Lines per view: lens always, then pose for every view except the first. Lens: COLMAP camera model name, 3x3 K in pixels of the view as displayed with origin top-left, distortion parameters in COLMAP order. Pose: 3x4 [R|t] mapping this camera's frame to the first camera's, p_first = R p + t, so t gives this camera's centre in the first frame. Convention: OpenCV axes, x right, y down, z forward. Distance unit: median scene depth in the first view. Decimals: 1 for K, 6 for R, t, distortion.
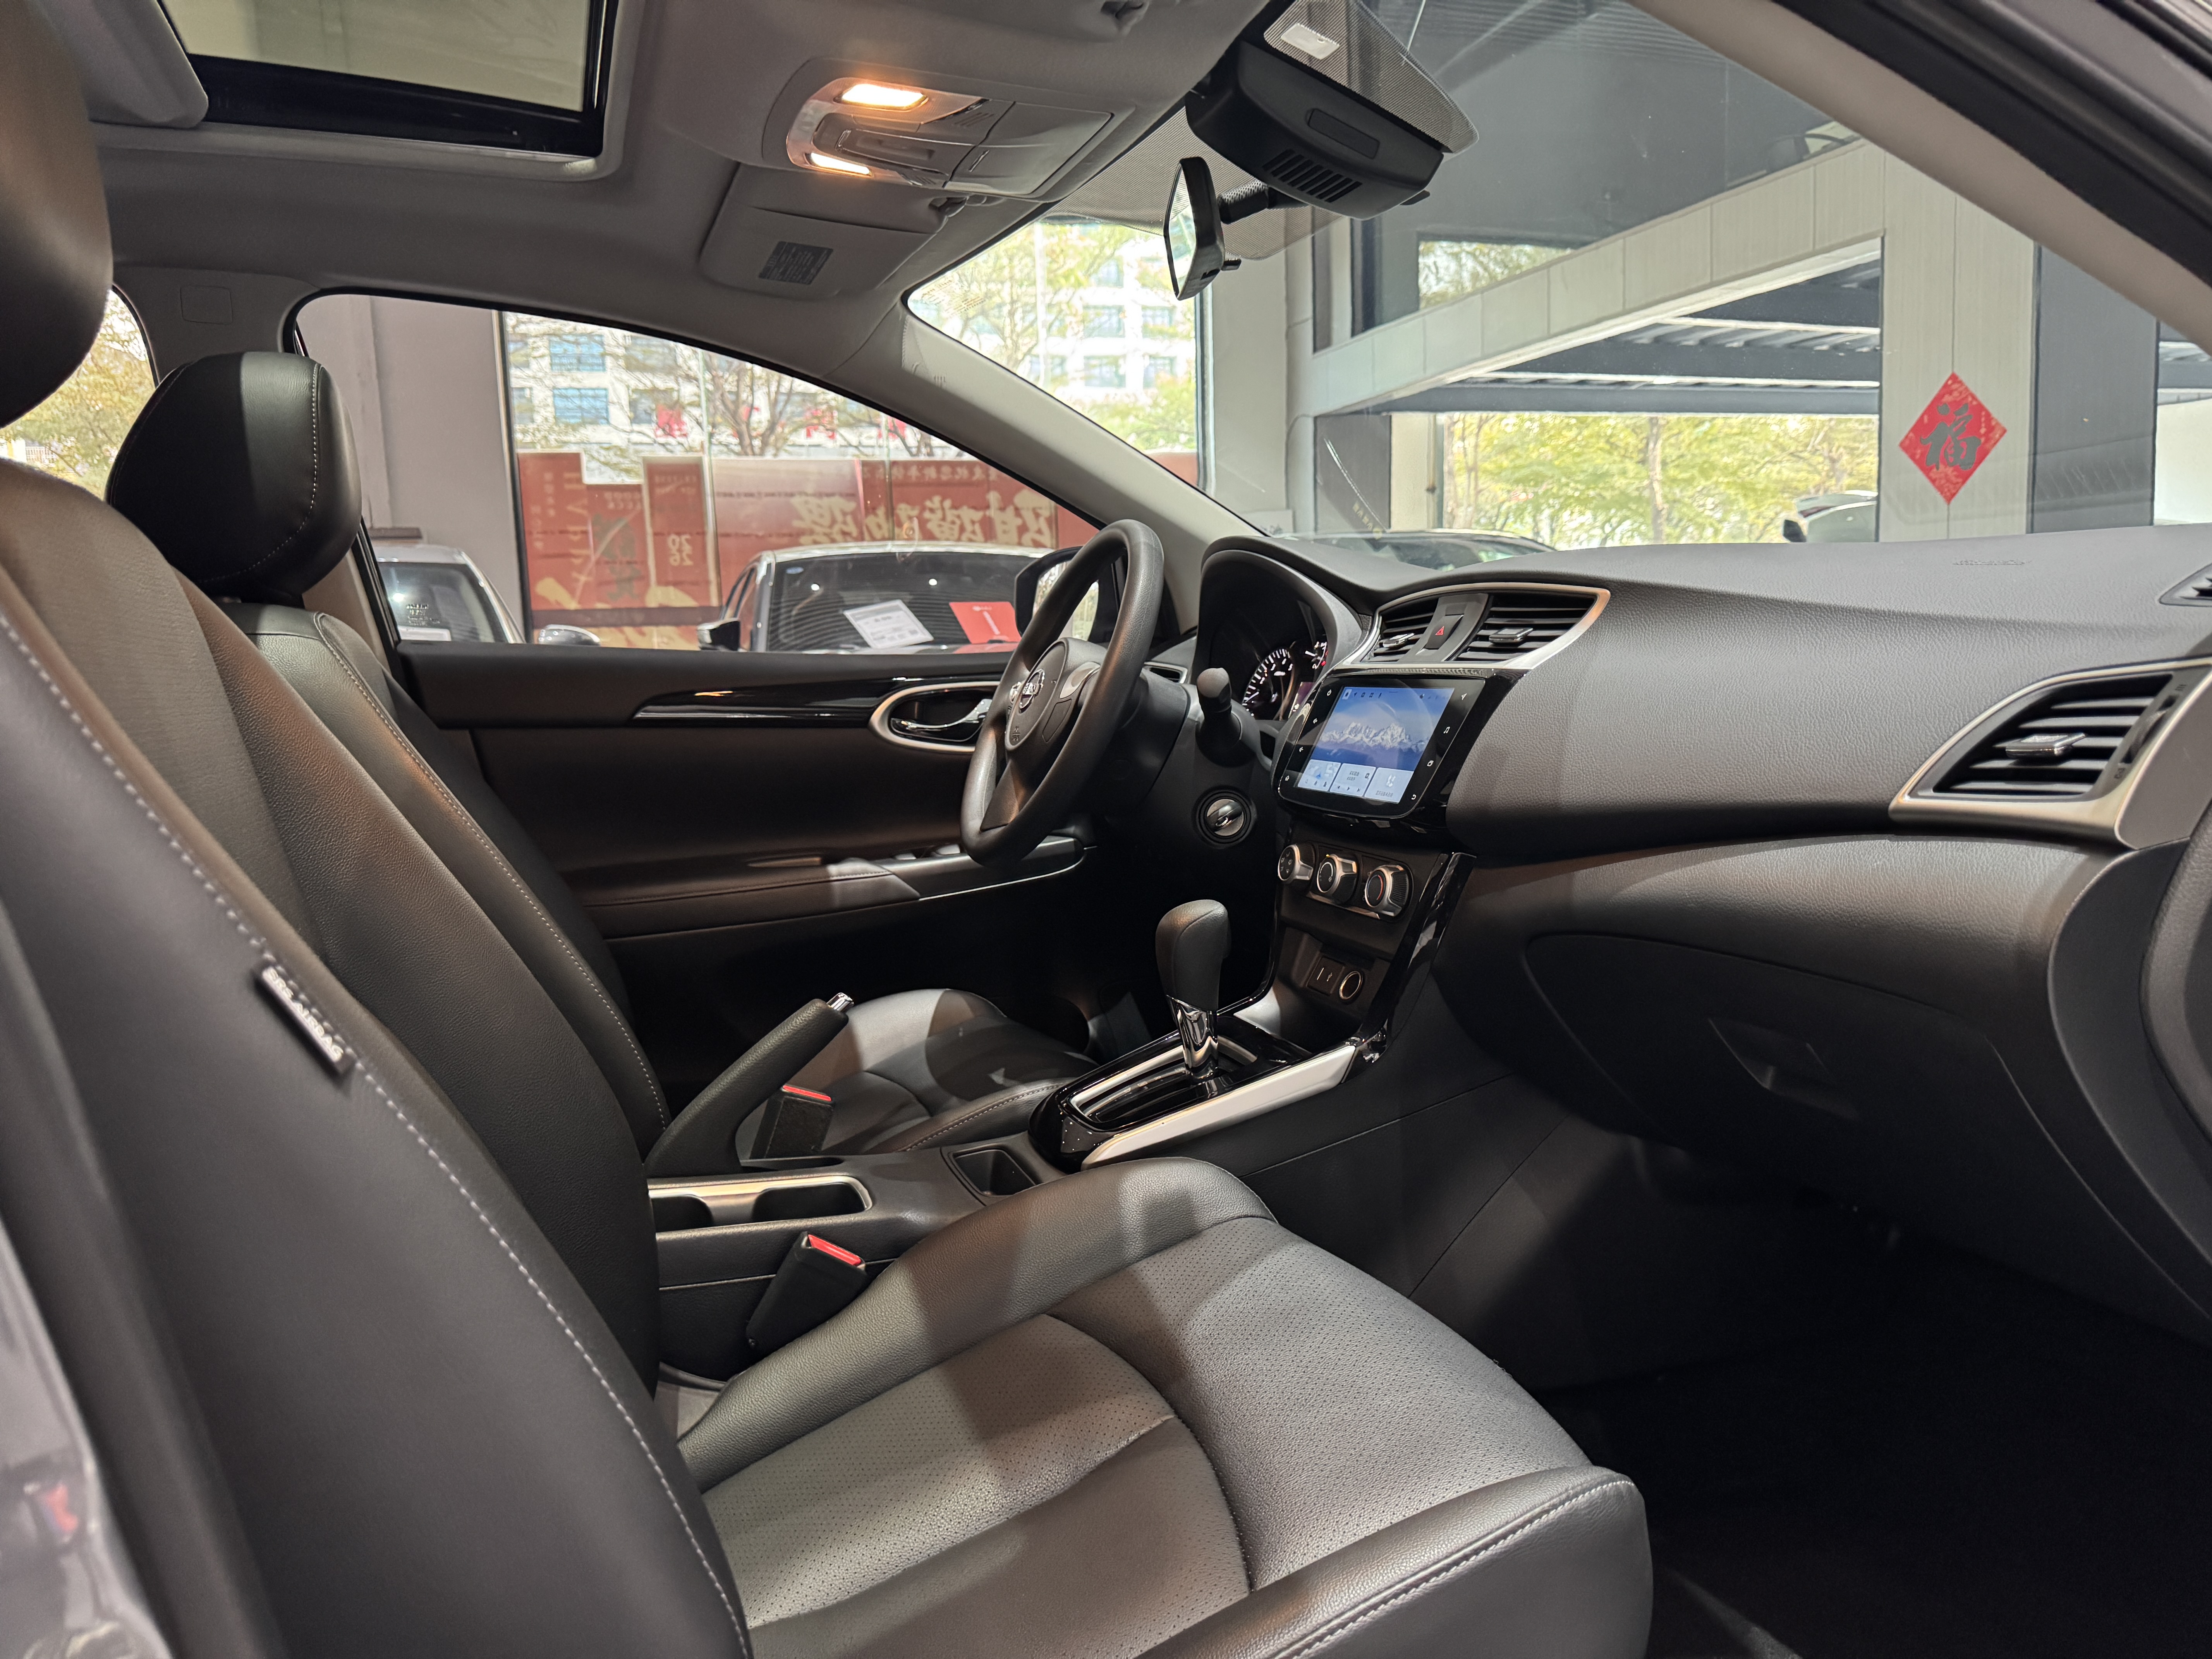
lens RADIAL K [[1568.3, 0, 1111.7], [0, 1568.3, 833.7], [0, 0, 1]] dist [0.131160, -0.265108]
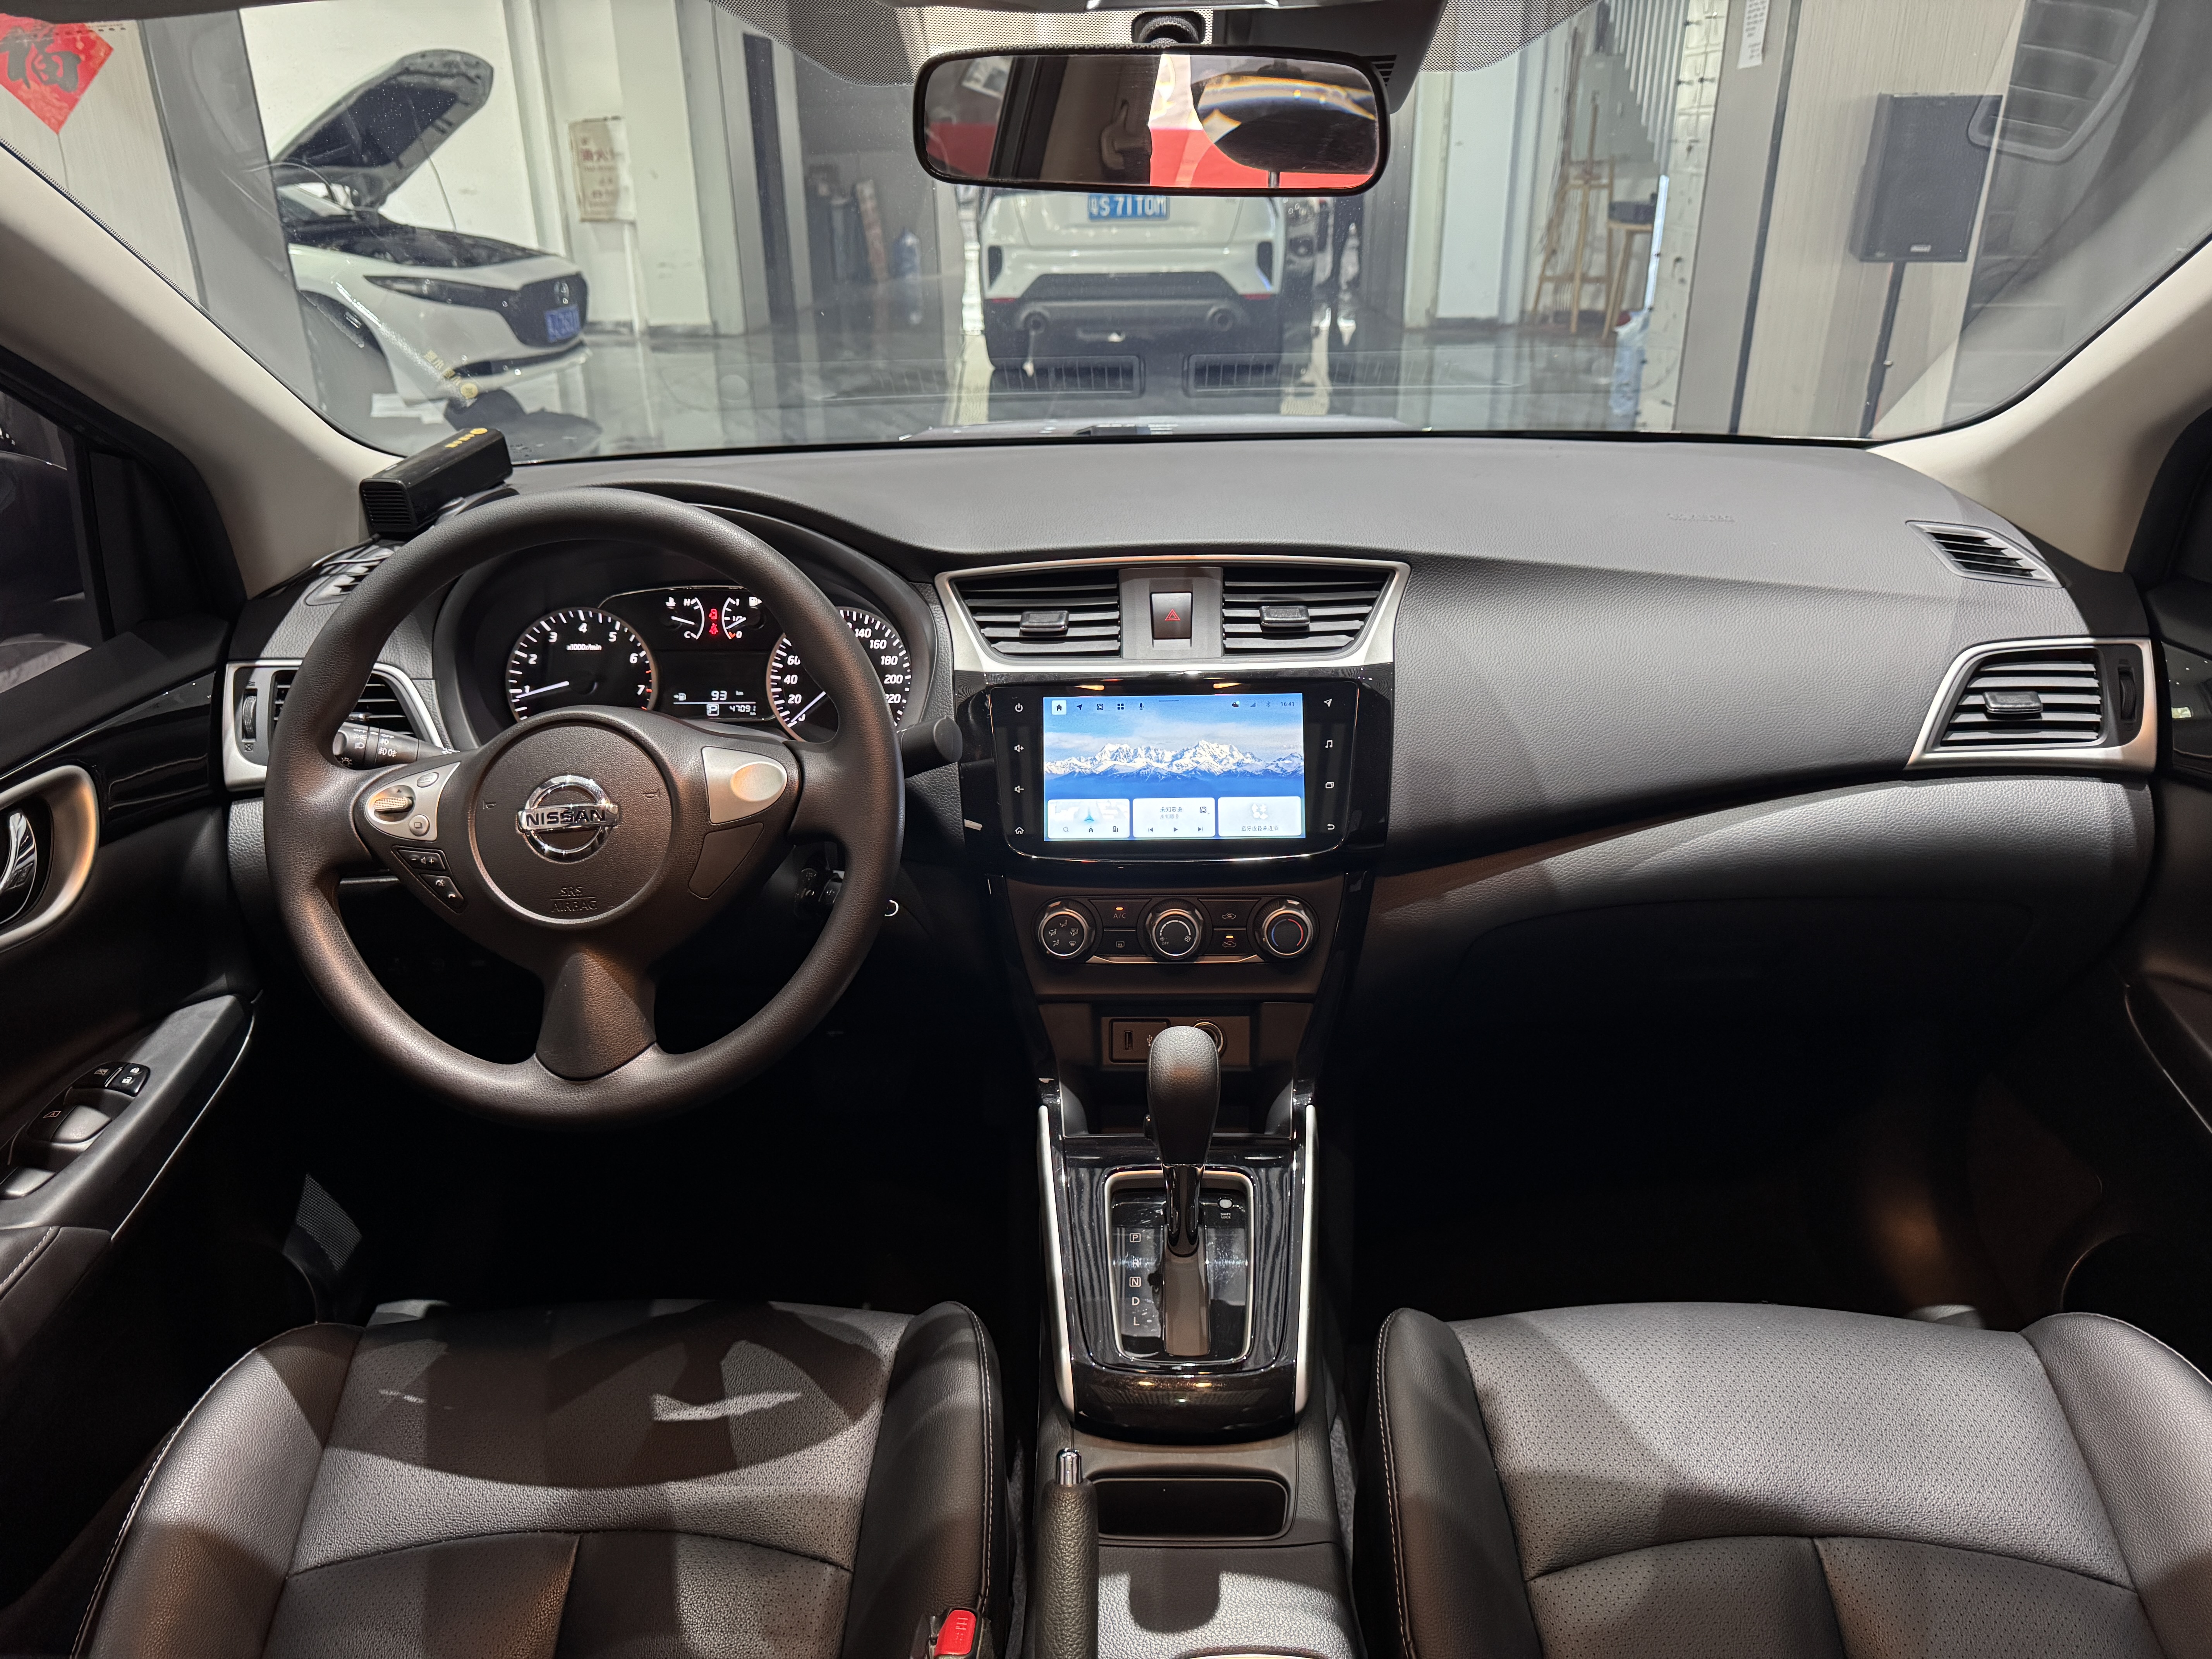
lens RADIAL K [[1568.3, 0, 1111.7], [0, 1568.3, 833.7], [0, 0, 1]] dist [0.131160, -0.265108]
pose [[0.363586, -0.351817, 0.862572, -0.466084], [0.123421, 0.935972, 0.329732, -0.246089], [-0.923349, -0.013426, 0.383728, 0.581607]]
